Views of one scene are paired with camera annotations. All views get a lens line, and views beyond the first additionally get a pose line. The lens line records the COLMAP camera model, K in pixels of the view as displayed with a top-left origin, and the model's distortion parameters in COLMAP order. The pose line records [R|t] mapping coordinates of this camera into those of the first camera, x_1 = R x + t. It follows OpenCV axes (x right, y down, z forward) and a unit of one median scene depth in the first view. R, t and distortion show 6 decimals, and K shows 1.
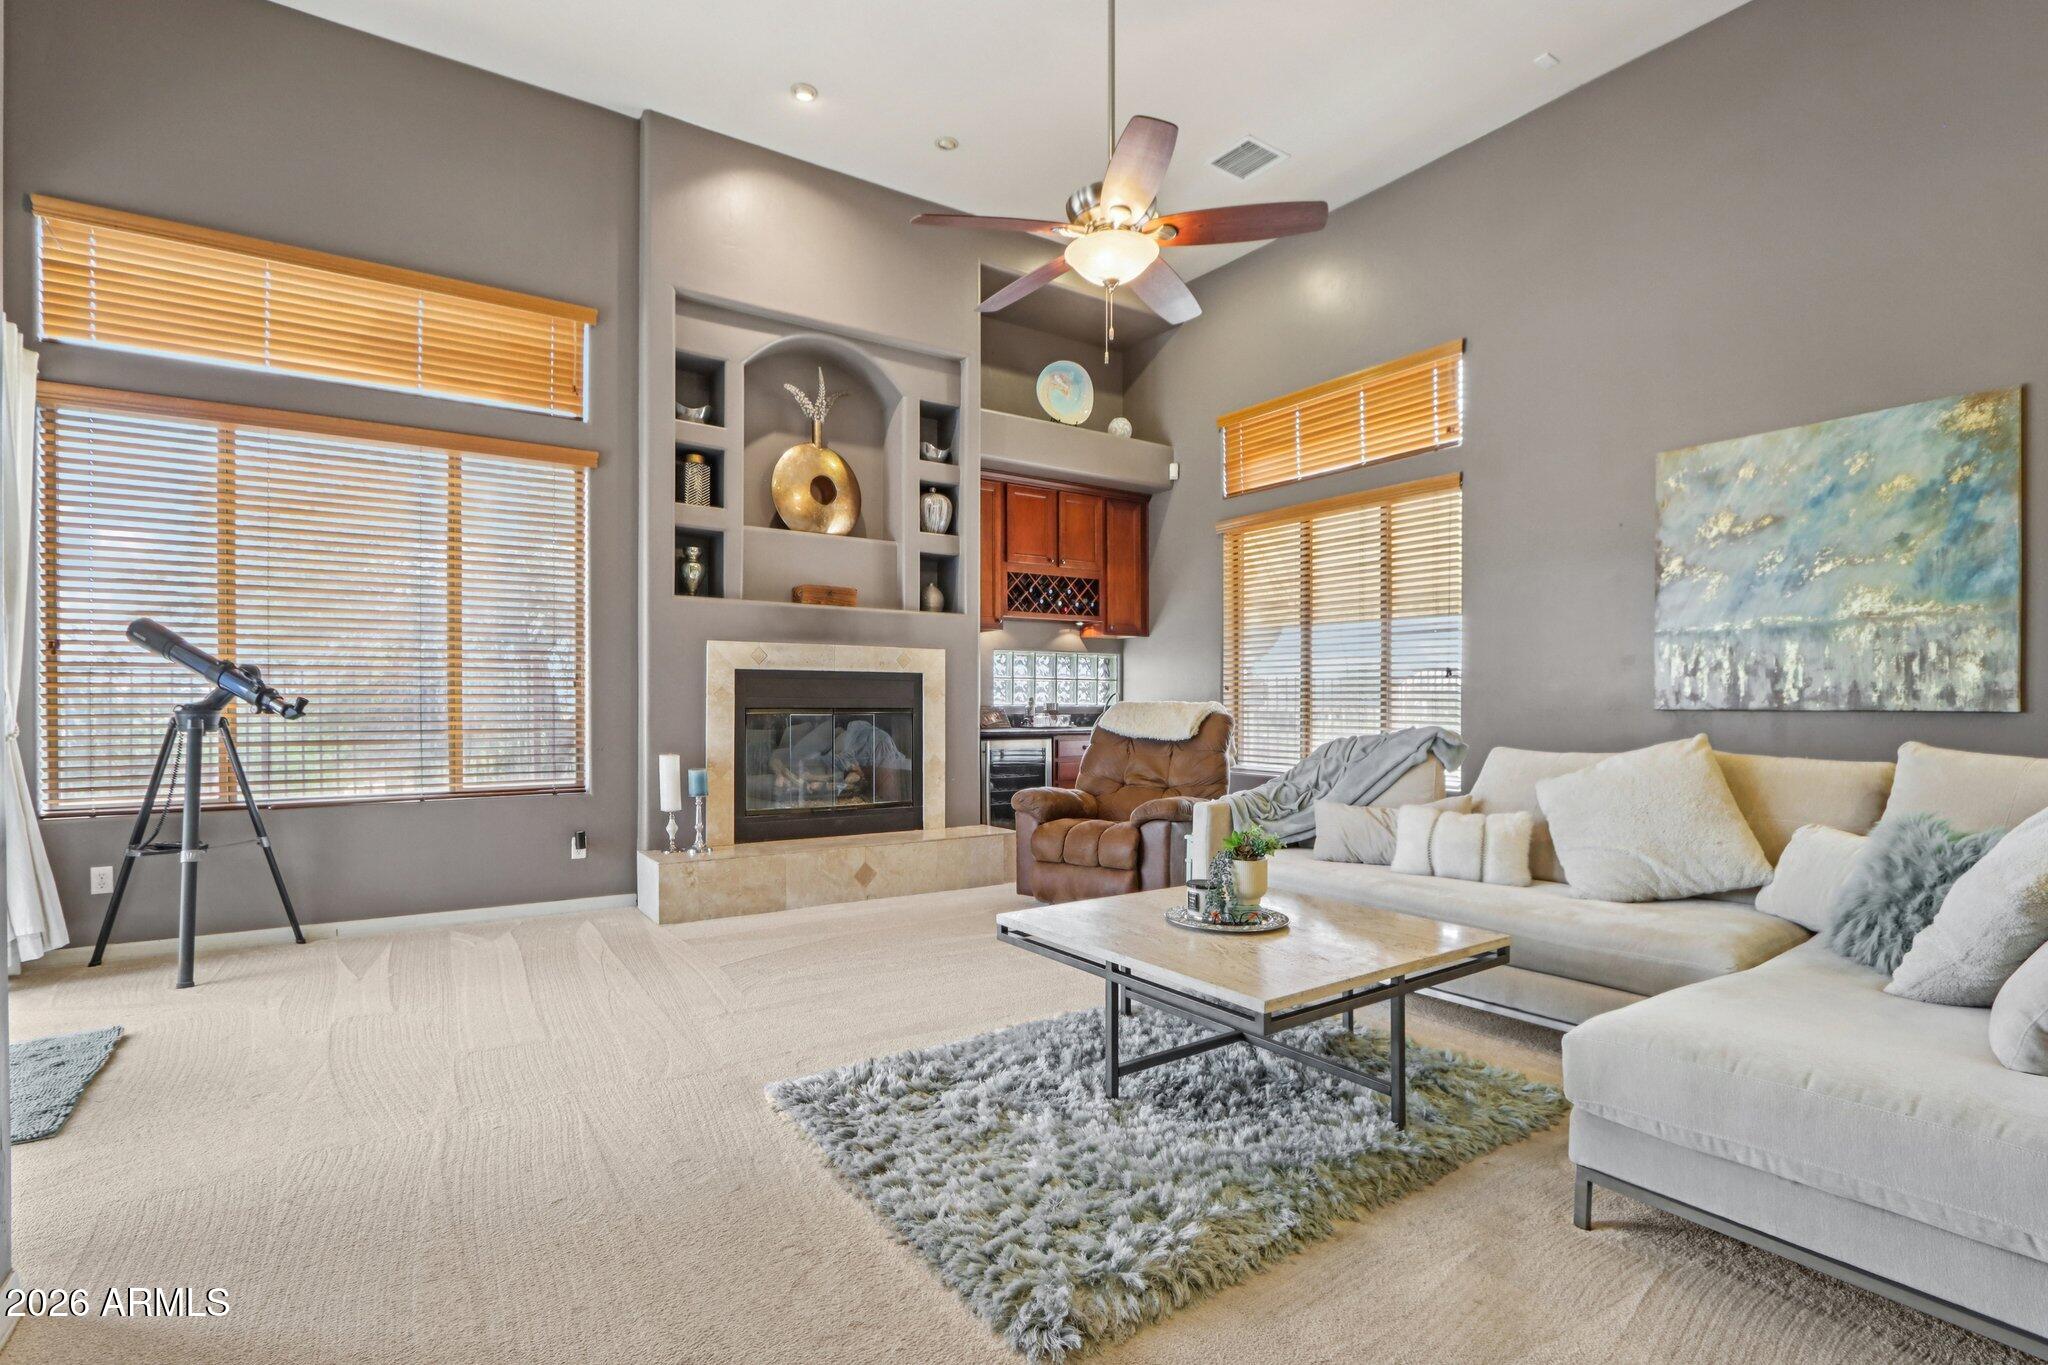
lens RADIAL K [[957.9, 0, 1021.1], [0, 957.9, 696.6], [0, 0, 1]] dist [-0.028851, 0.000426]
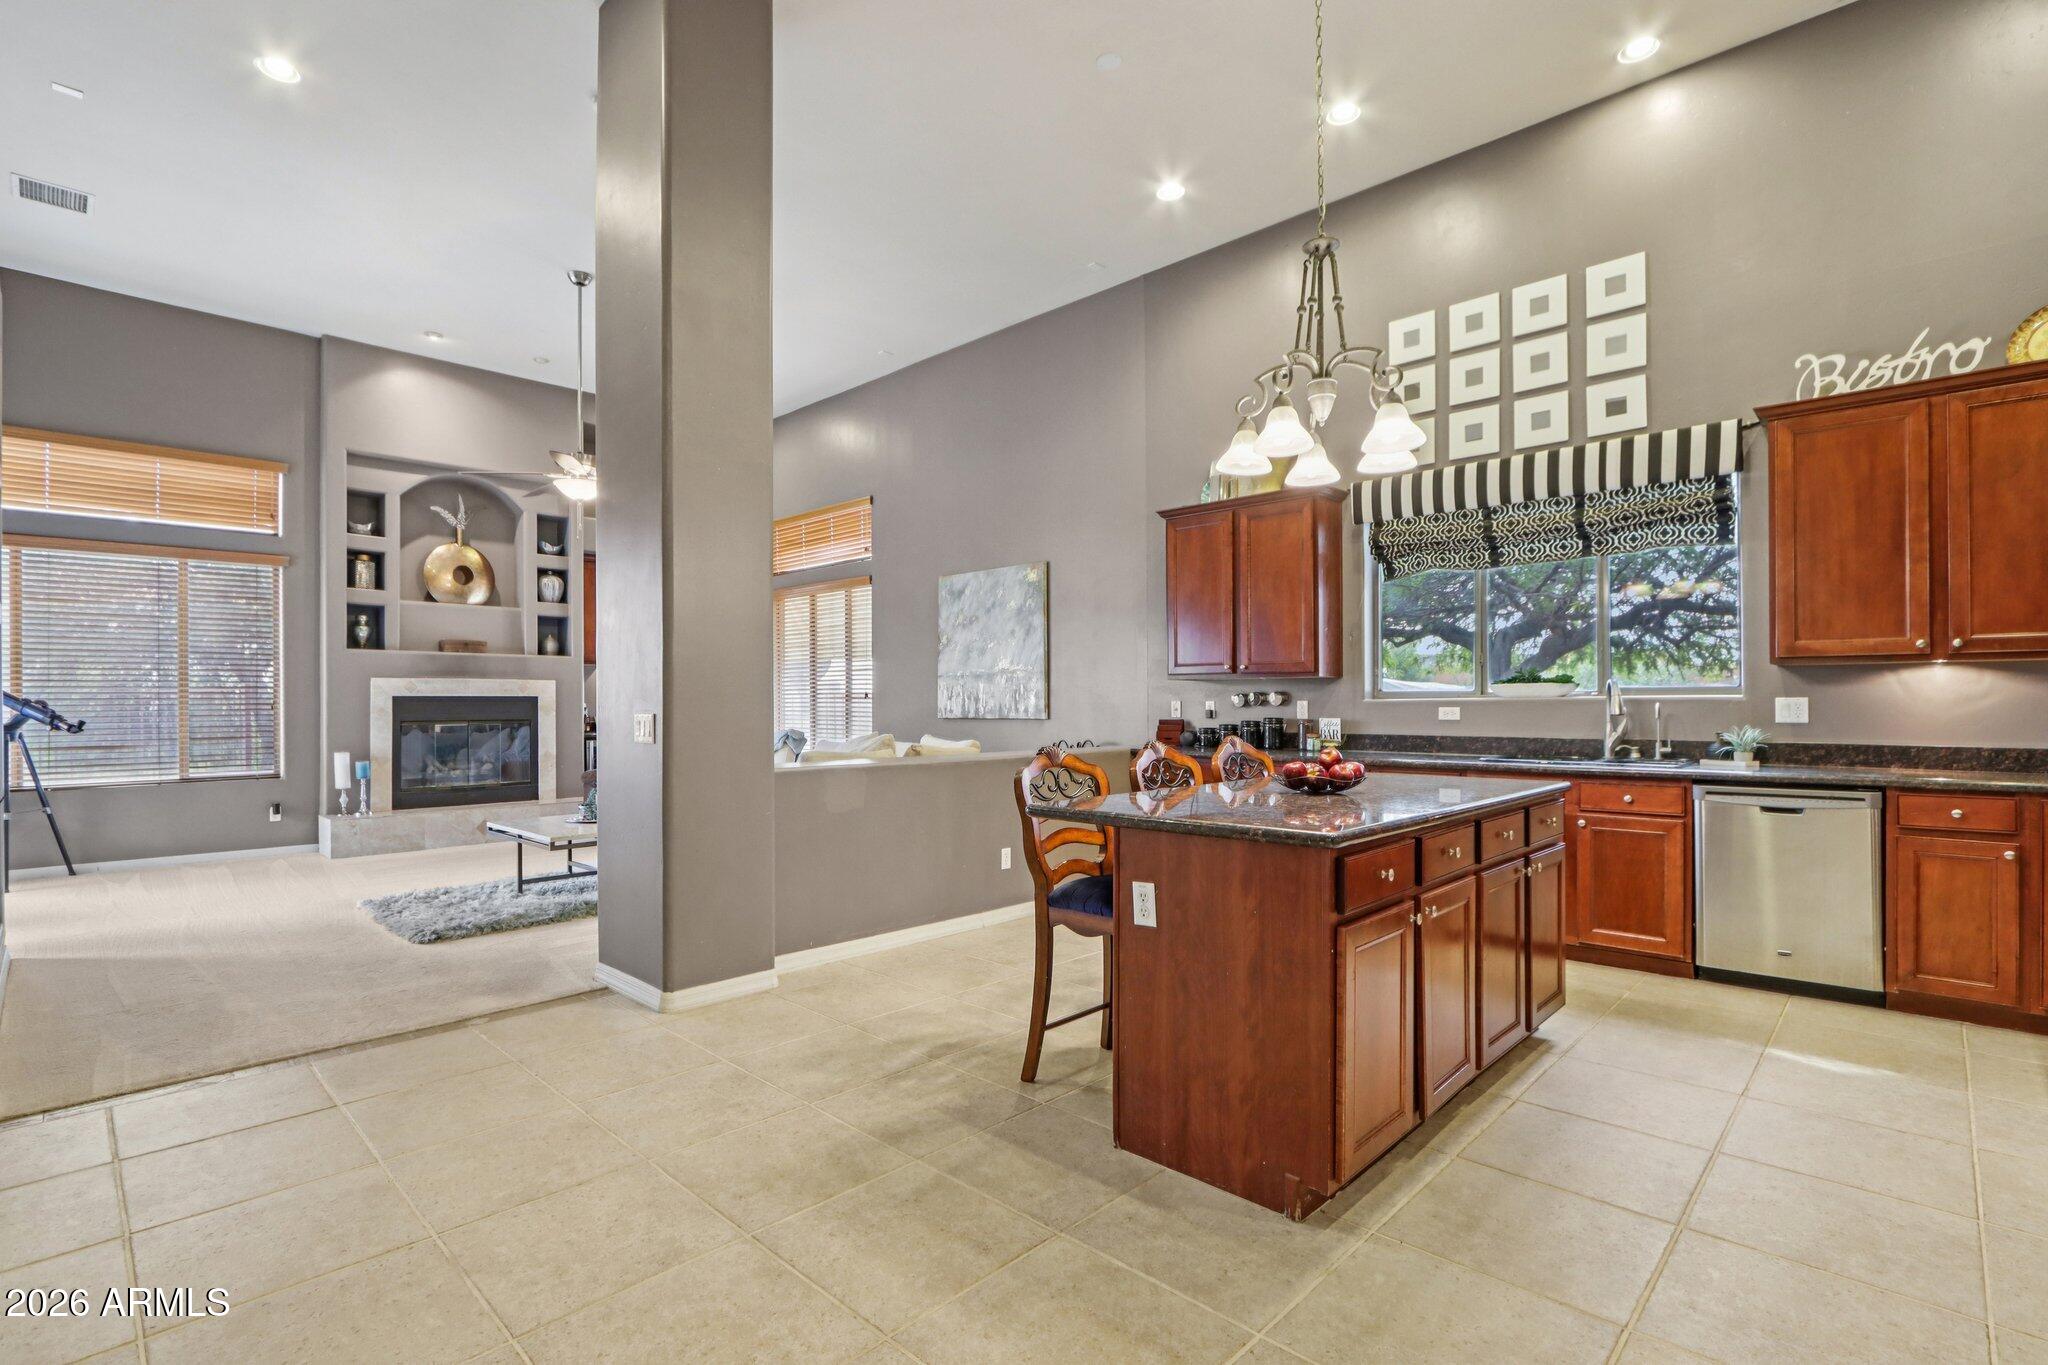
lens RADIAL K [[954.1, 0, 1017.1], [0, 954.1, 689.4], [0, 0, 1]] dist [0.001444, -0.009694]
pose [[0.980606, -0.004947, 0.195926, 0.389719], [0.006289, 0.999961, -0.006231, -0.024108], [-0.195888, 0.007342, 0.980599, -0.707194]]
